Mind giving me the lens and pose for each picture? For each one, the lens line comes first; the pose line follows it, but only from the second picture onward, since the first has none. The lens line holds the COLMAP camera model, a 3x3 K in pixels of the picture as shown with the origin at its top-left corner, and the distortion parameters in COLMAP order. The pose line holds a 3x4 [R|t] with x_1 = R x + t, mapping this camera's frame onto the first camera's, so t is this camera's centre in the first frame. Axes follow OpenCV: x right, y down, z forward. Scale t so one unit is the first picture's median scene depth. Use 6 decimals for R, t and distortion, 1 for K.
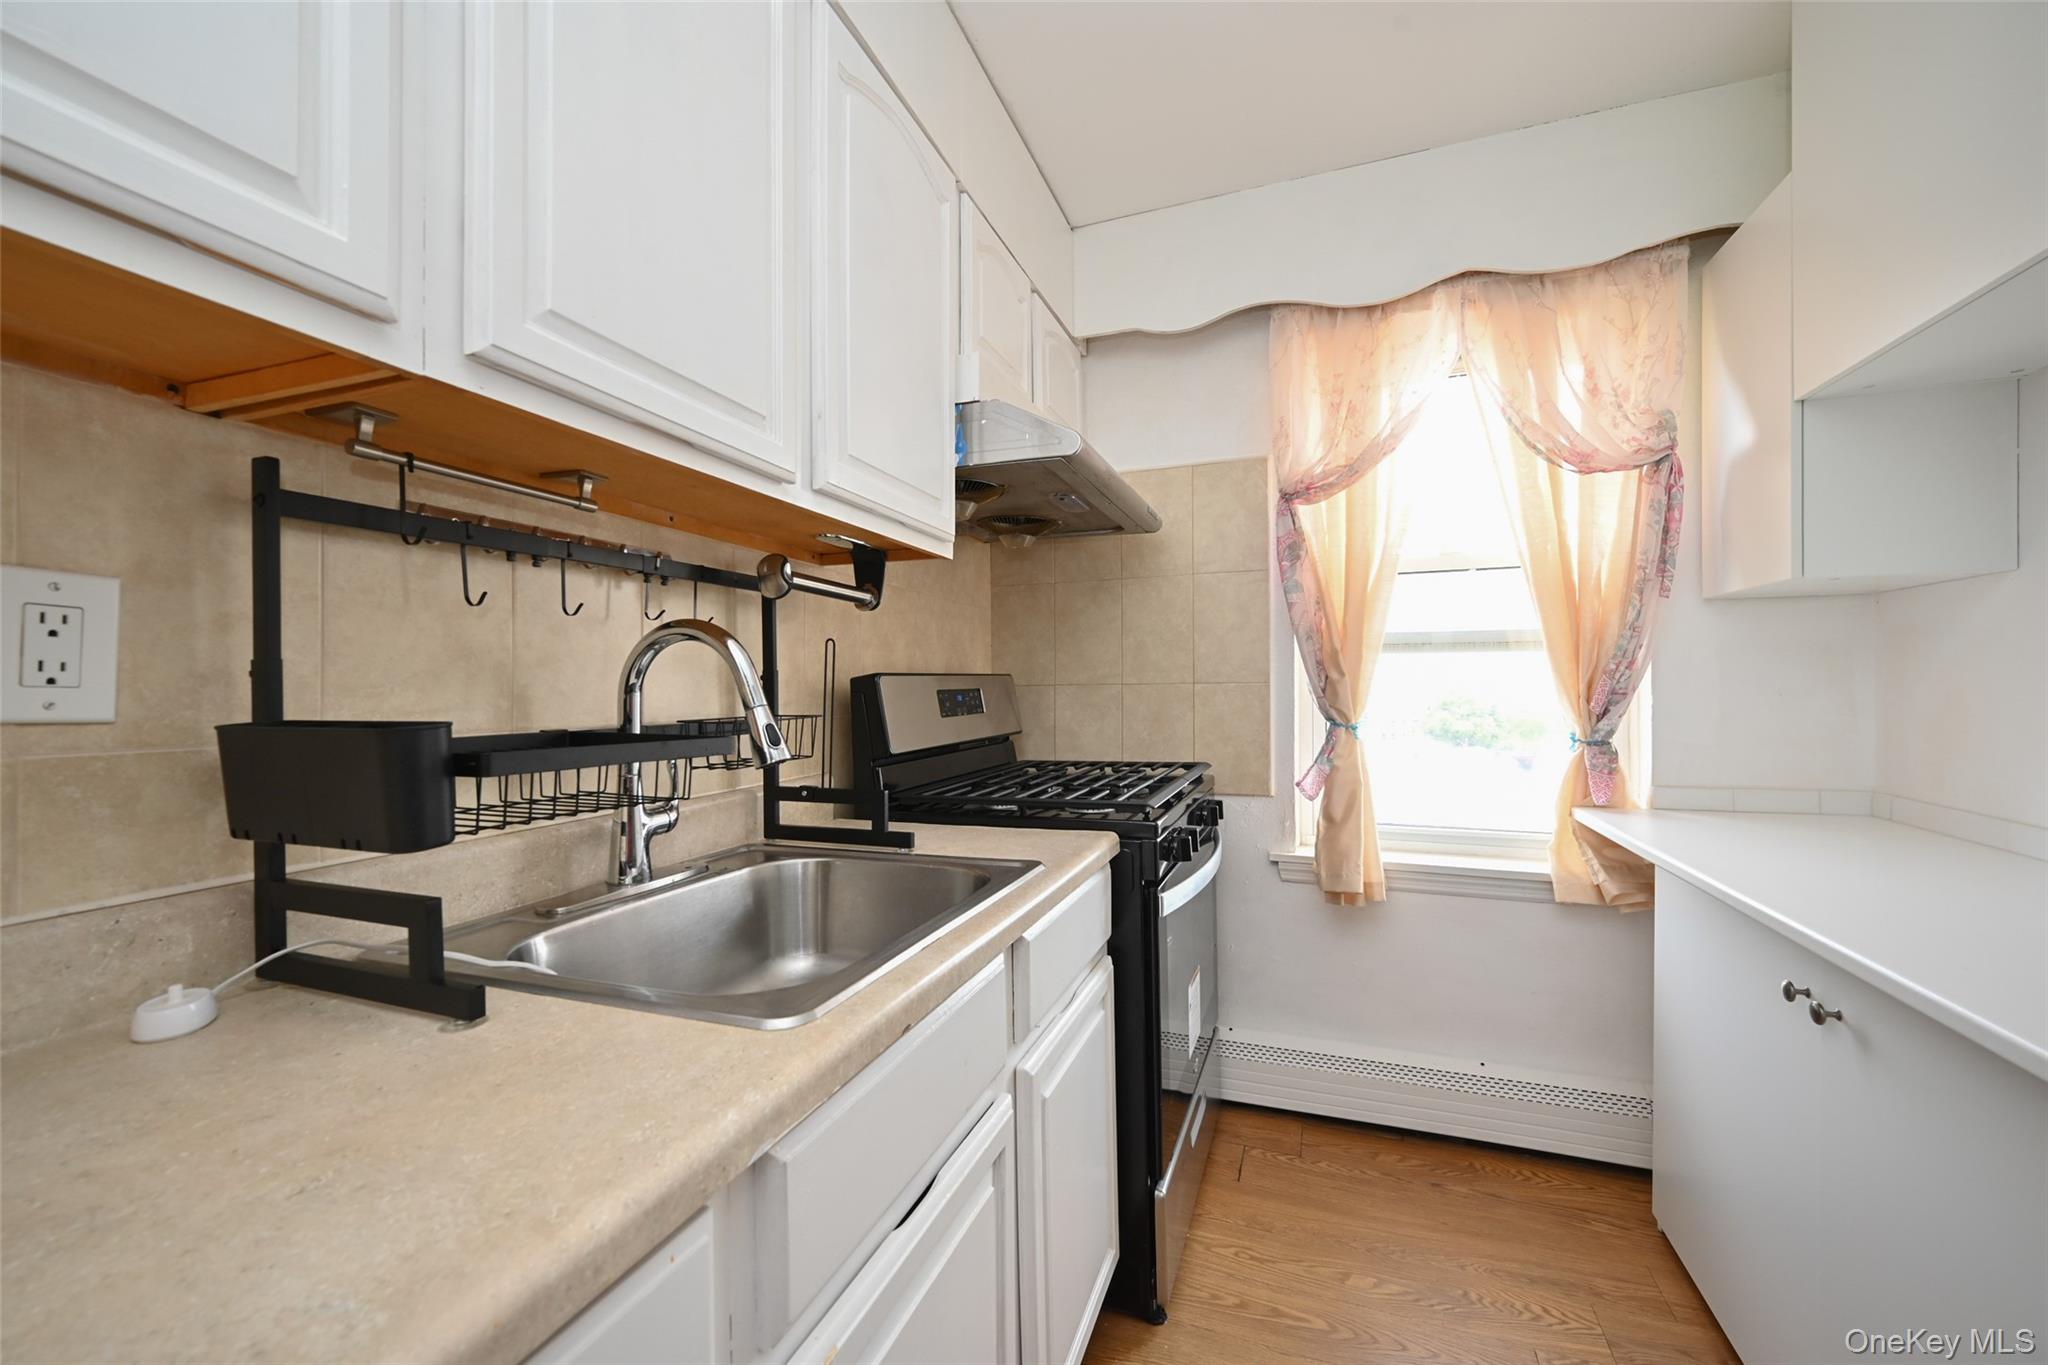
lens RADIAL K [[805.9, 0, 1027.4], [0, 805.9, 687.4], [0, 0, 1]] dist [-0.000588, -0.000064]
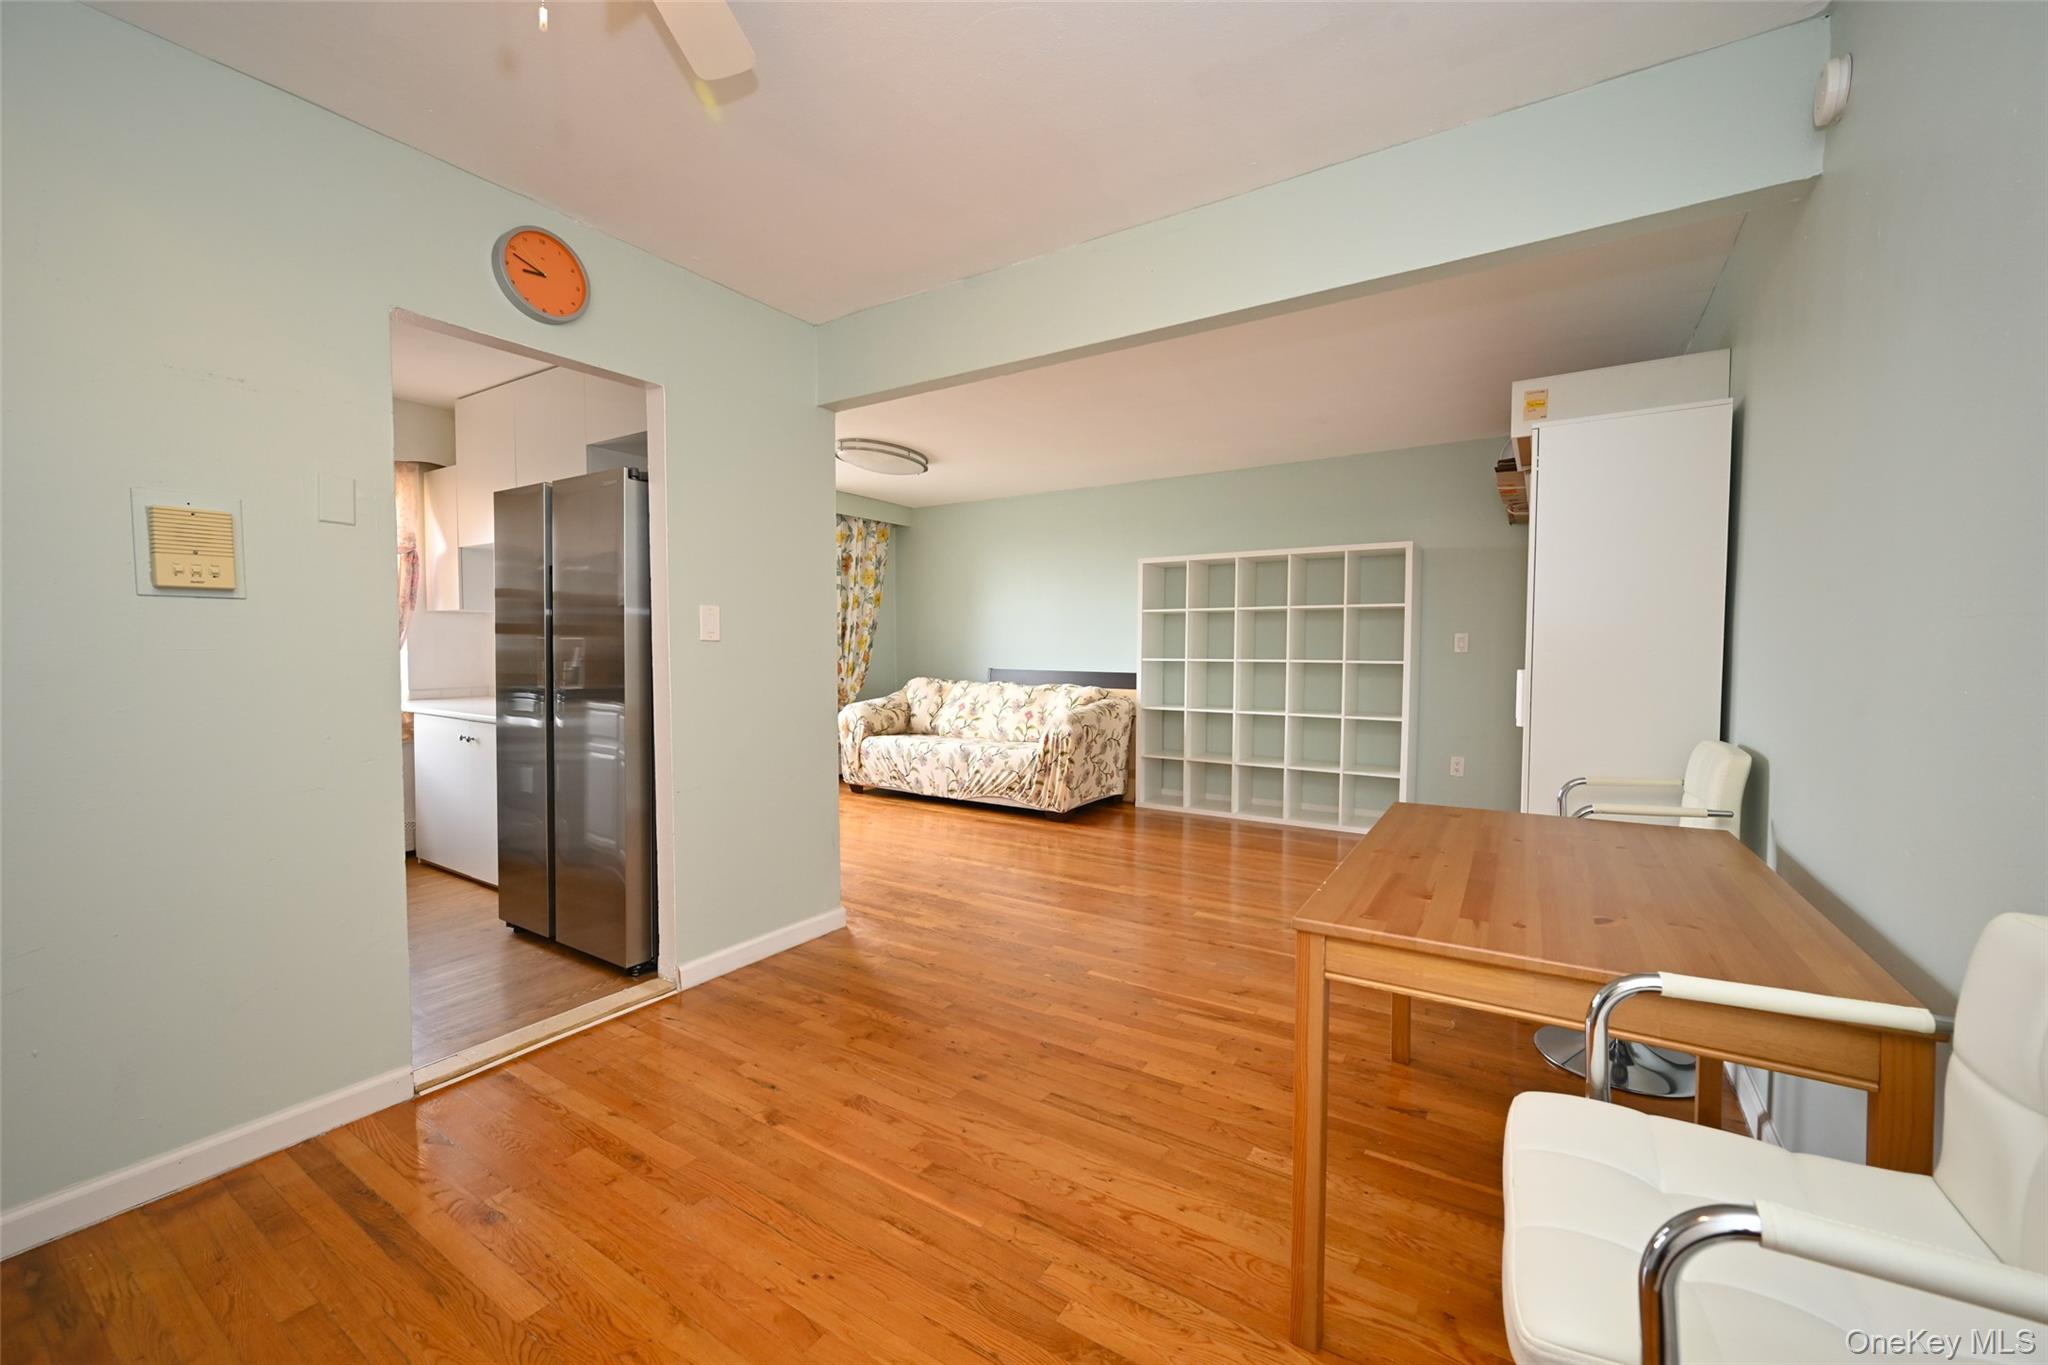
lens RADIAL K [[805.9, 0, 1031.4], [0, 805.9, 686.2], [0, 0, 1]] dist [-0.000588, -0.000064]
pose [[0.198116, -0.042187, 0.979270, -1.387277], [-0.002390, 0.999050, 0.043523, 0.008733], [-0.980176, -0.010963, 0.197827, -1.479715]]
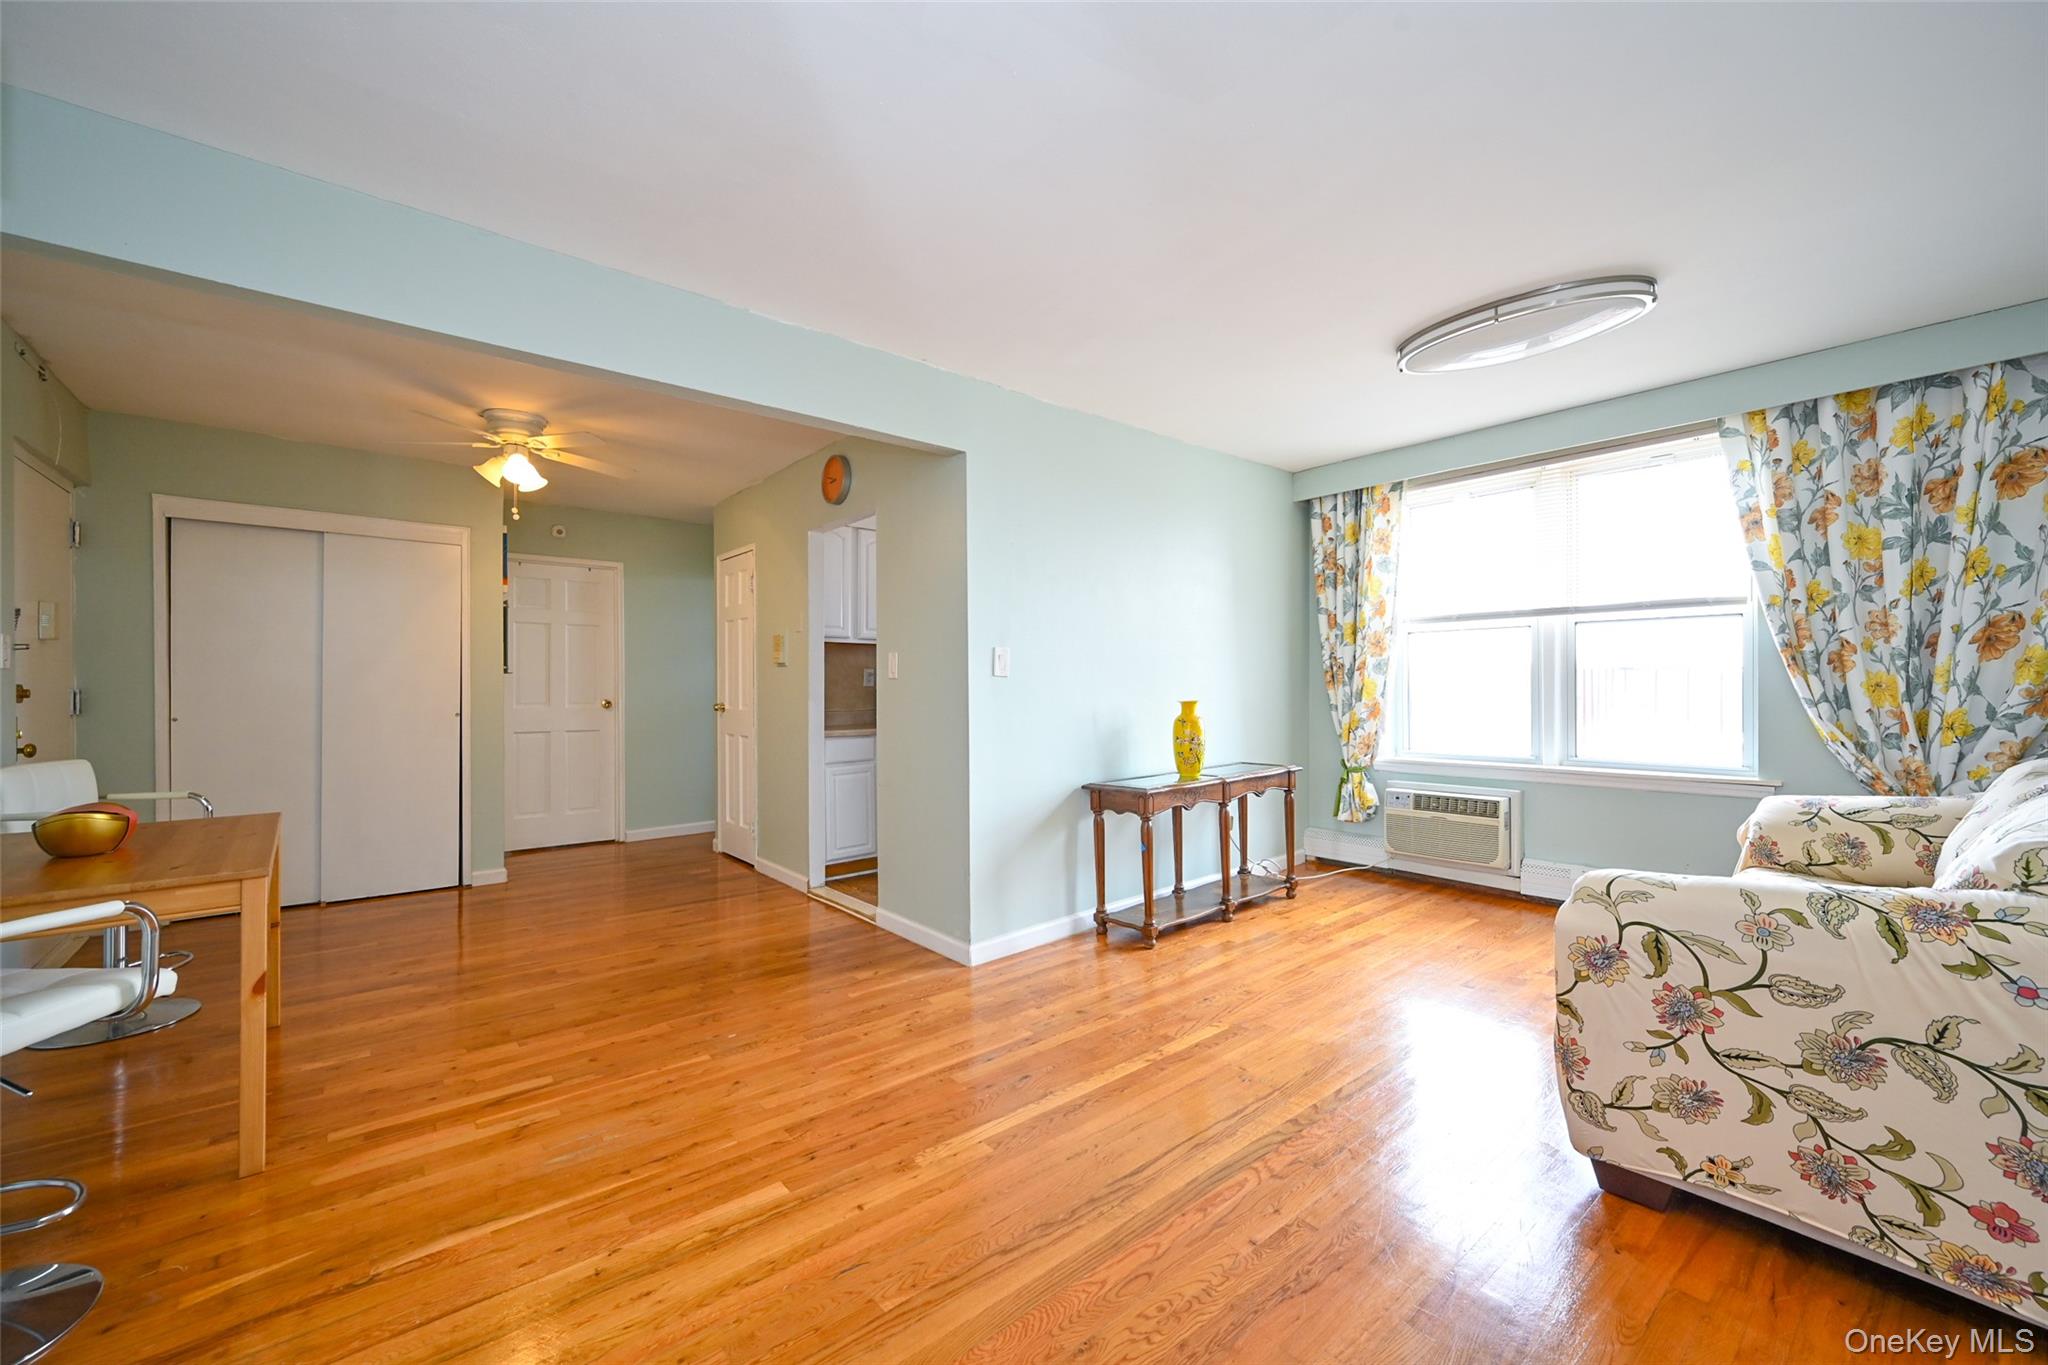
lens RADIAL K [[805.9, 0, 1022.8], [0, 805.9, 686.7], [0, 0, 1]] dist [-0.000588, -0.000064]
pose [[0.874001, 0.000197, -0.485925, 1.775784], [0.002386, 0.999986, 0.004696, 0.001935], [0.485919, -0.005264, 0.873988, -2.353283]]
